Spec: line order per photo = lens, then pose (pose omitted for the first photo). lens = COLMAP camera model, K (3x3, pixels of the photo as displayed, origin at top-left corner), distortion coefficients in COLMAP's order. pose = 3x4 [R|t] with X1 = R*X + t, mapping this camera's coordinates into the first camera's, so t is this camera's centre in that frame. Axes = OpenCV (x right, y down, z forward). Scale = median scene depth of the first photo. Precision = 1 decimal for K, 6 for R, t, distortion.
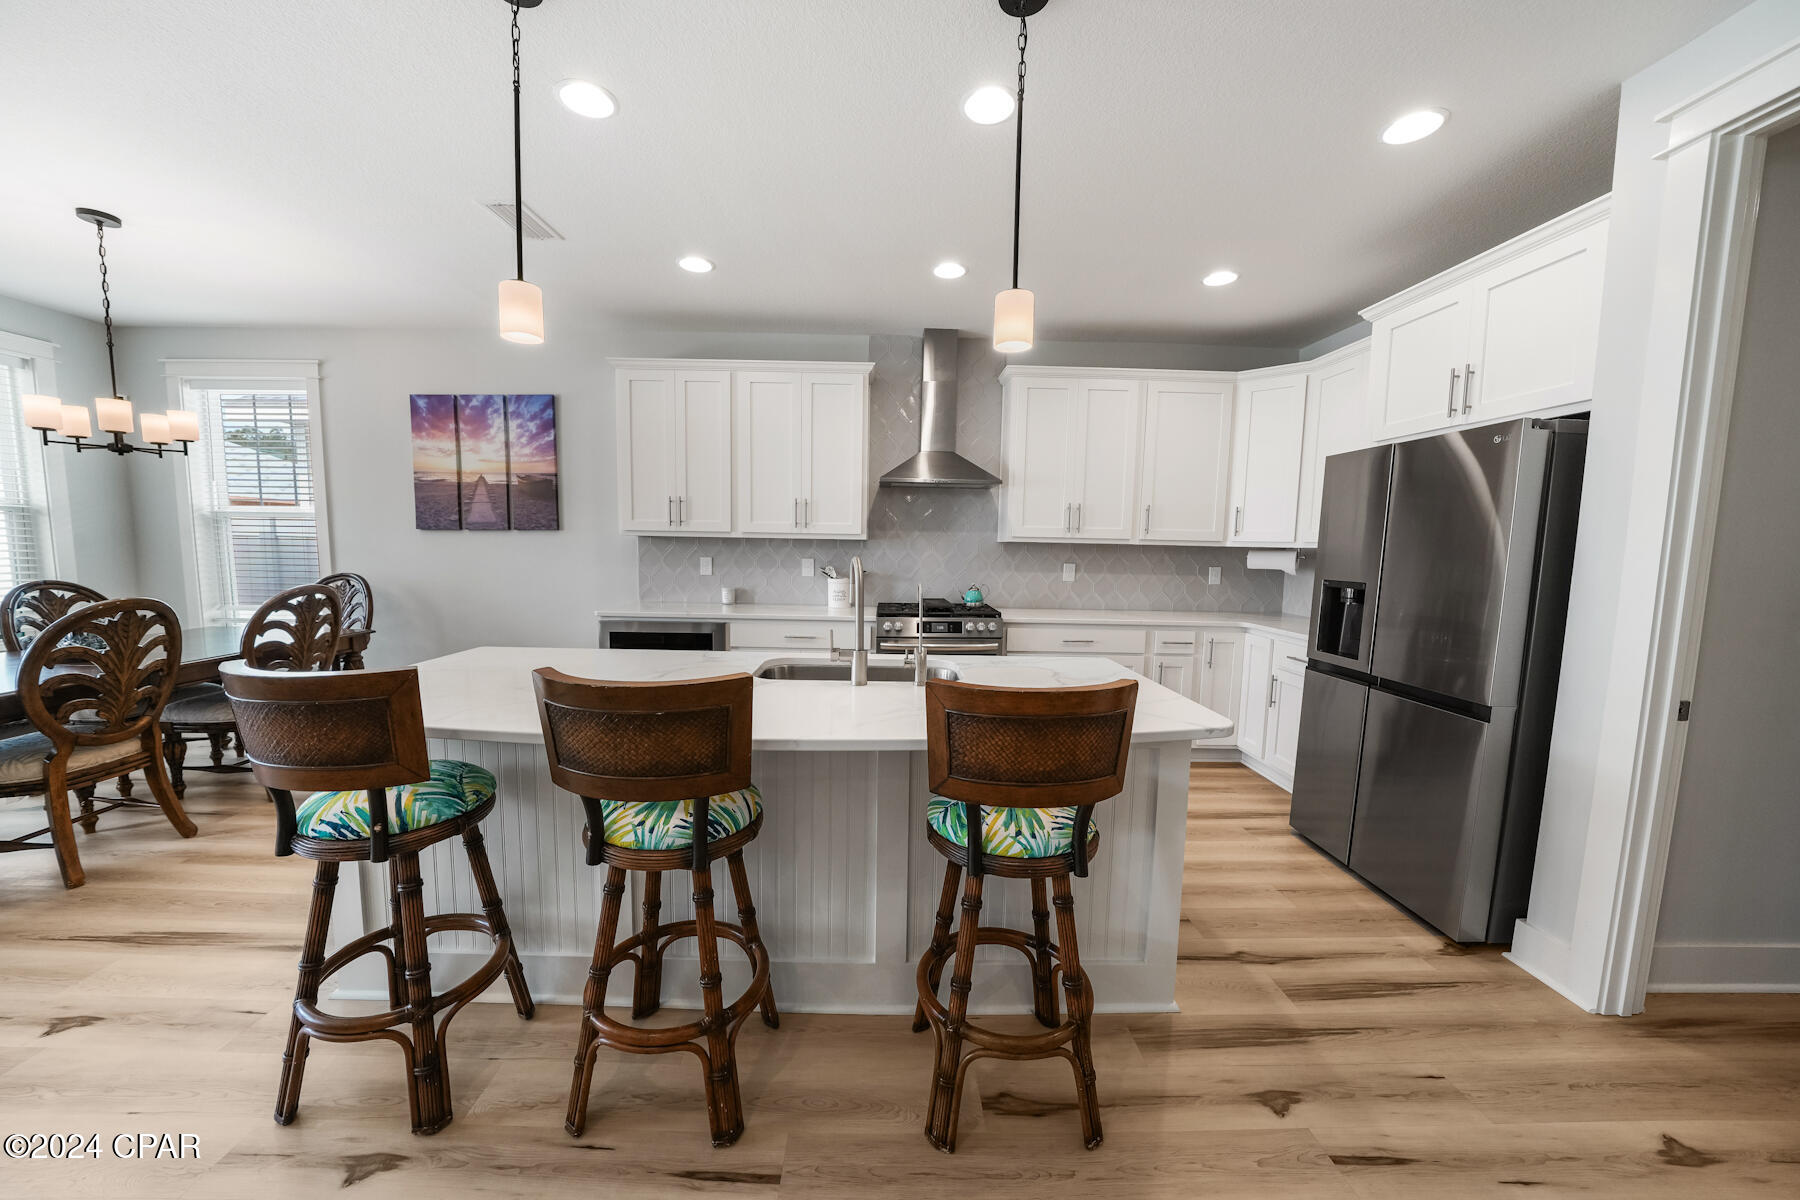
lens RADIAL K [[630.4, 0, 891.3], [0, 630.4, 608.5], [0, 0, 1]] dist [-0.029942, 0.004063]
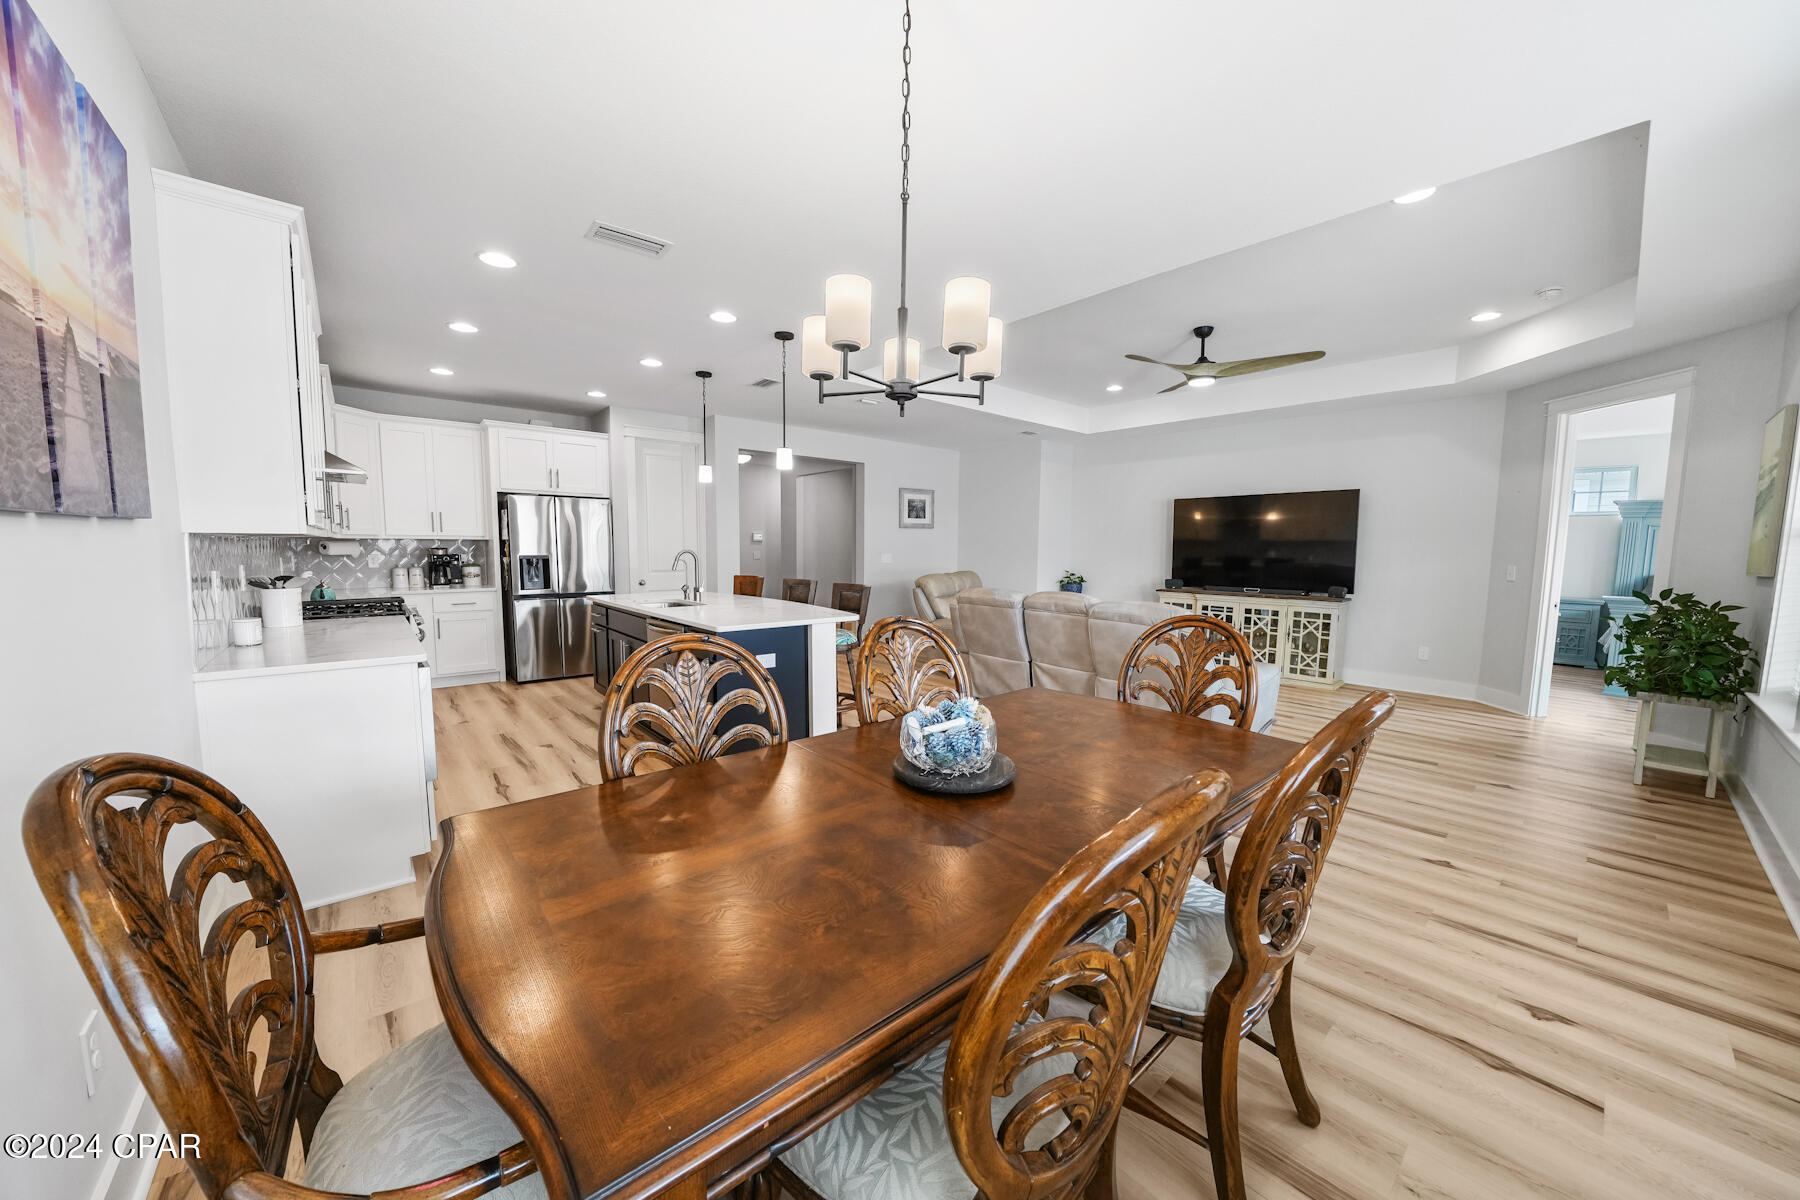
lens RADIAL K [[630.4, 0, 891.3], [0, 630.4, 608.5], [0, 0, 1]] dist [-0.029942, 0.004063]
pose [[-0.637434, -0.101594, 0.763778, -1.129336], [0.056837, 0.982369, 0.178105, -0.114917], [-0.768406, 0.156941, -0.620420, 0.912512]]
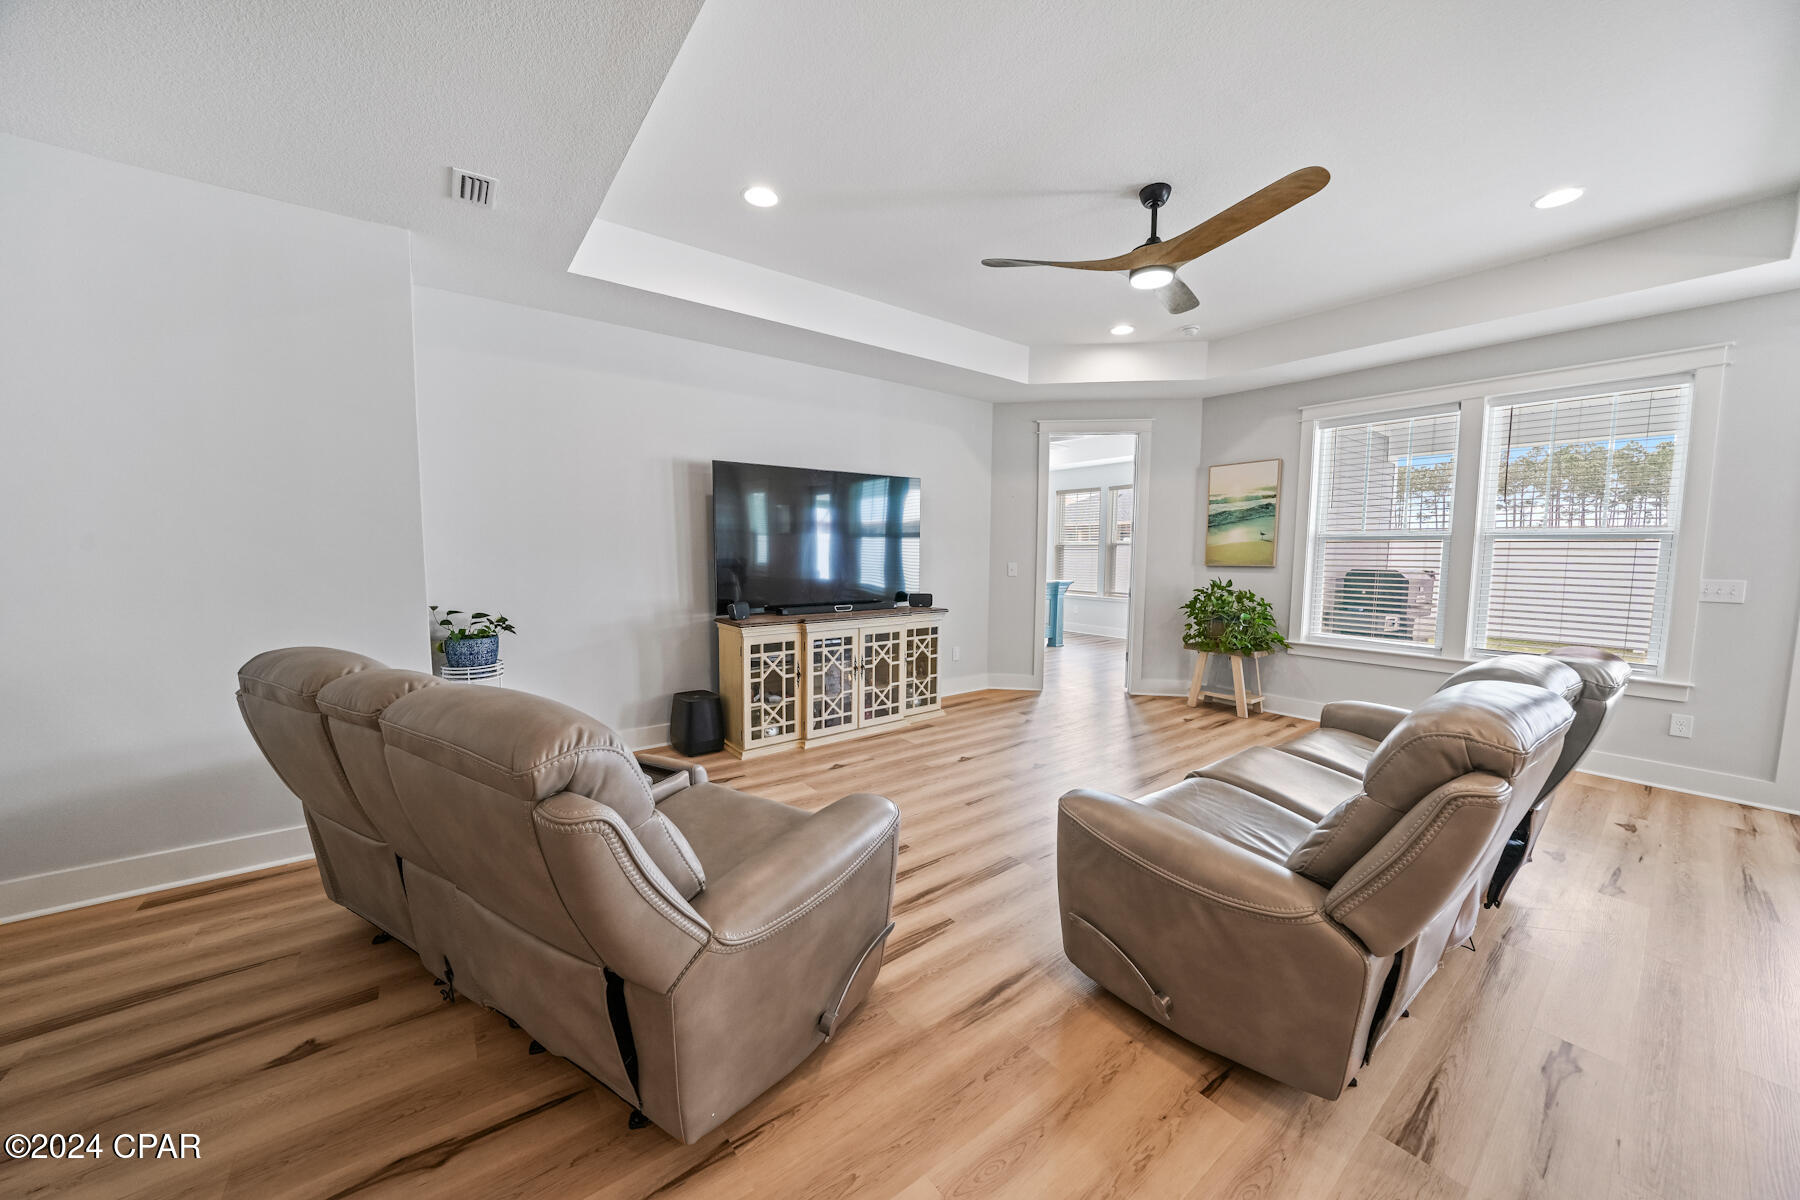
lens RADIAL K [[619.5, 0, 887.3], [0, 619.5, 608.1], [0, 0, 1]] dist [-0.024402, 0.000132]
pose [[-0.812720, 0.028461, -0.581959, 0.082219], [-0.082011, 0.983275, 0.162619, -0.010687], [0.576854, 0.179891, -0.796793, 0.134642]]
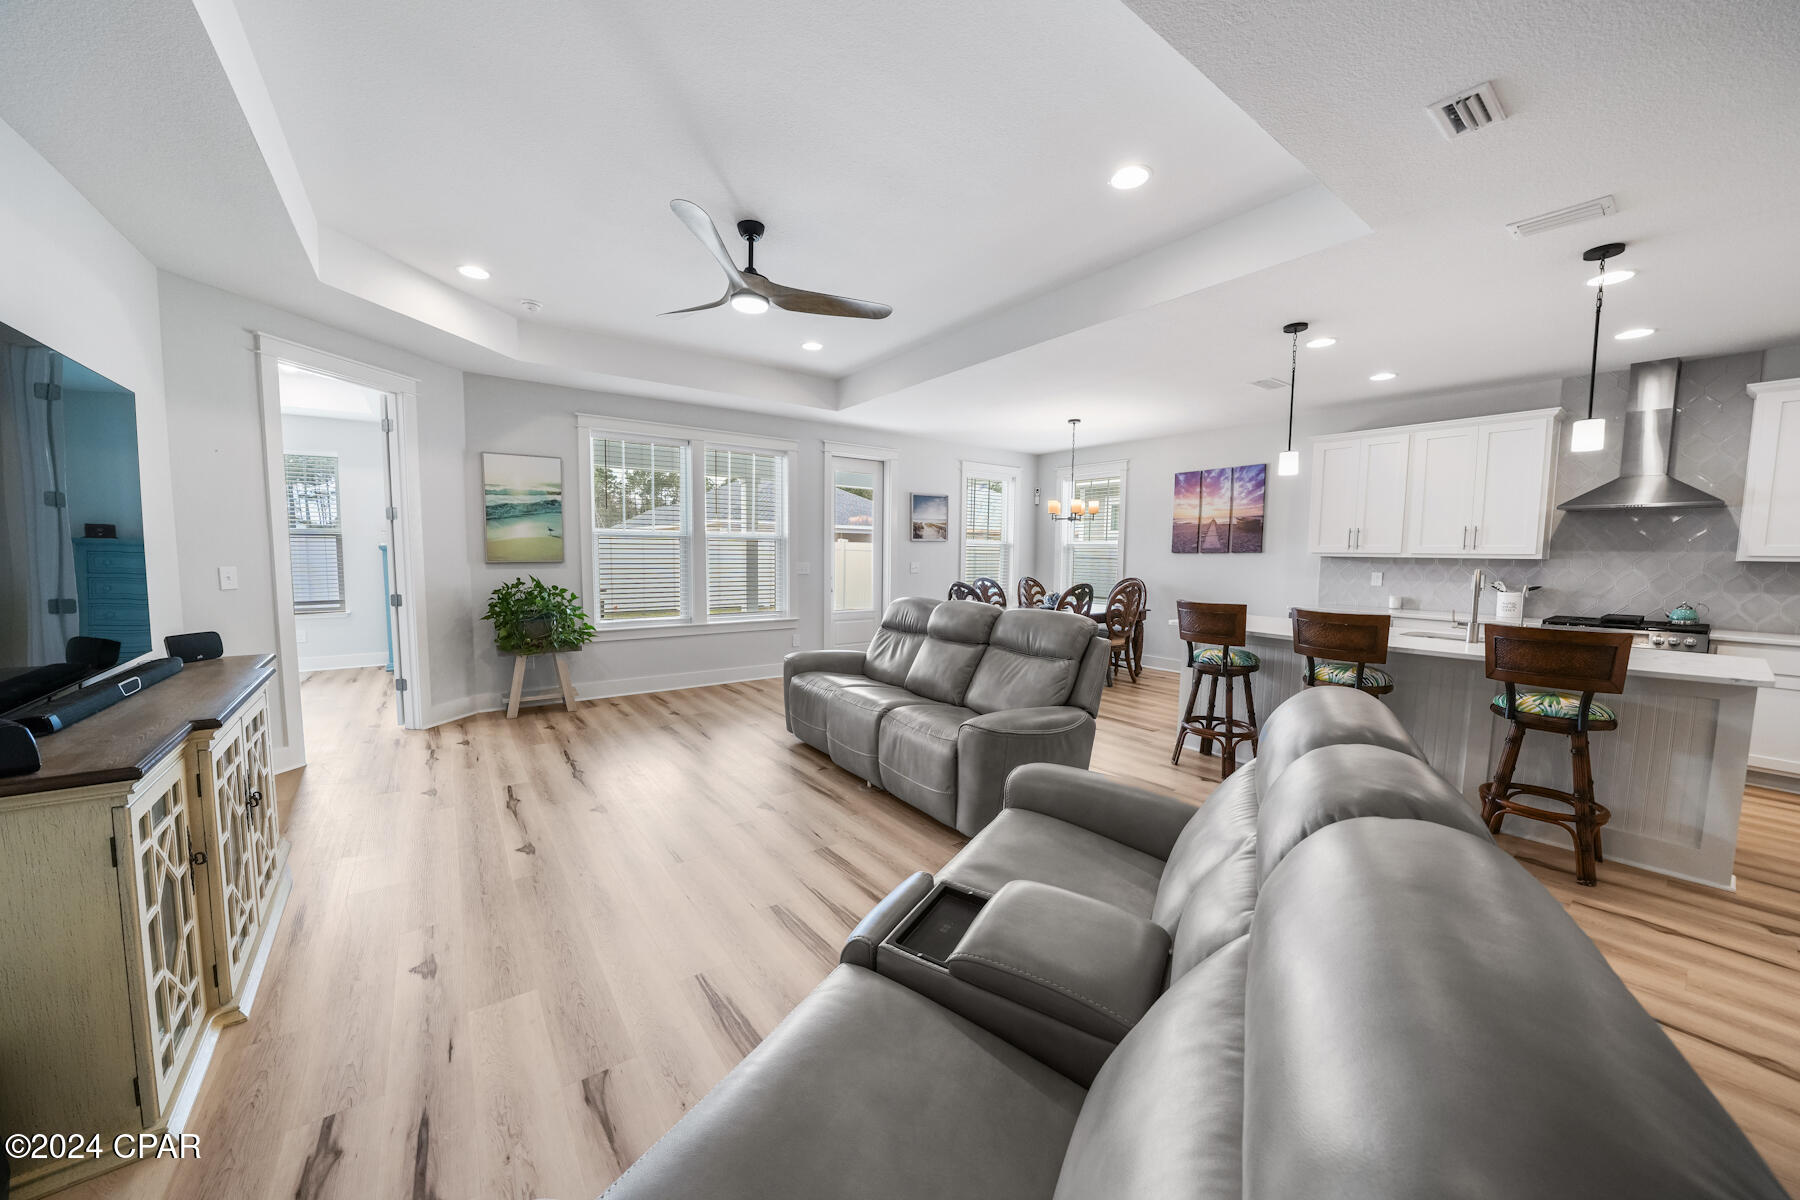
lens RADIAL K [[630.4, 0, 891.3], [0, 630.4, 608.5], [0, 0, 1]] dist [-0.029942, 0.004063]
pose [[0.576674, 0.058687, -0.814864, 0.187460], [-0.084332, 0.996365, 0.012077, 0.066152], [0.812610, 0.061754, 0.579527, -0.595113]]
